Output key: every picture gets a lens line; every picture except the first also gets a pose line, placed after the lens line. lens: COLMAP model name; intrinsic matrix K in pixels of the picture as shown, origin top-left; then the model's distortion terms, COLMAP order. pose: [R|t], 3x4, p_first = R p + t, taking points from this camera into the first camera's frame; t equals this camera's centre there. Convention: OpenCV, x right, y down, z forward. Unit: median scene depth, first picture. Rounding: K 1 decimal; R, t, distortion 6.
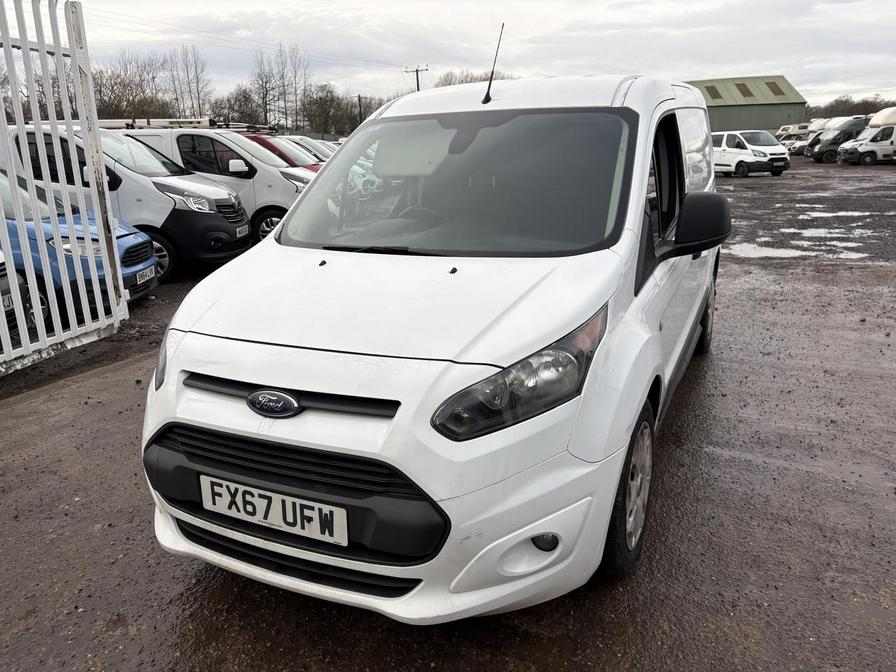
lens RADIAL K [[665.7, 0, 446.8], [0, 665.7, 329.2], [0, 0, 1]] dist [0.048039, -0.047191]
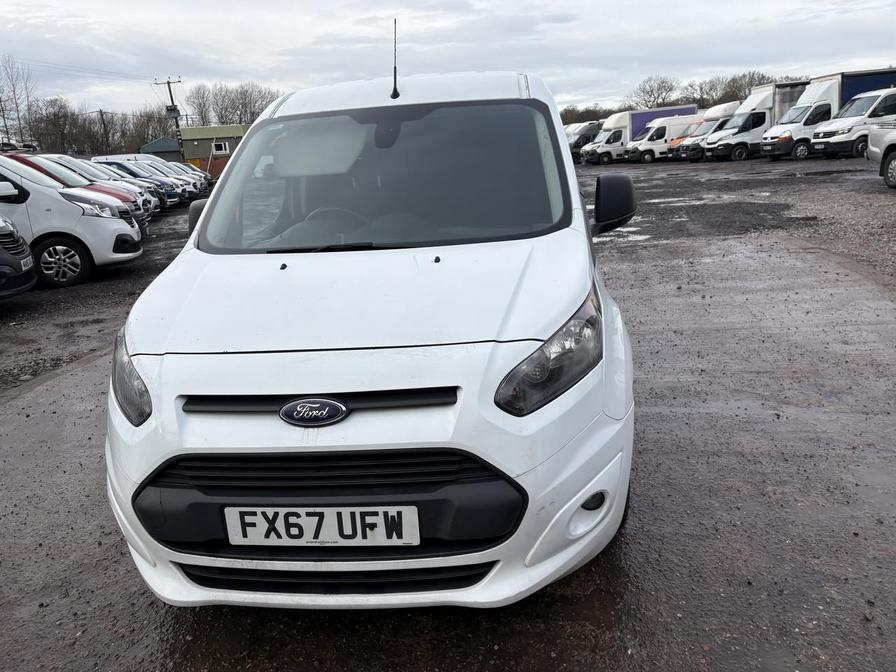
lens RADIAL K [[669.3, 0, 448.0], [0, 669.3, 336.0], [0, 0, 1]] dist [0.045494, -0.049105]
pose [[0.942963, -0.122072, 0.309707, -0.342636], [0.125003, 0.992101, 0.010443, 0.019509], [-0.308536, 0.028867, 0.950775, 0.053390]]
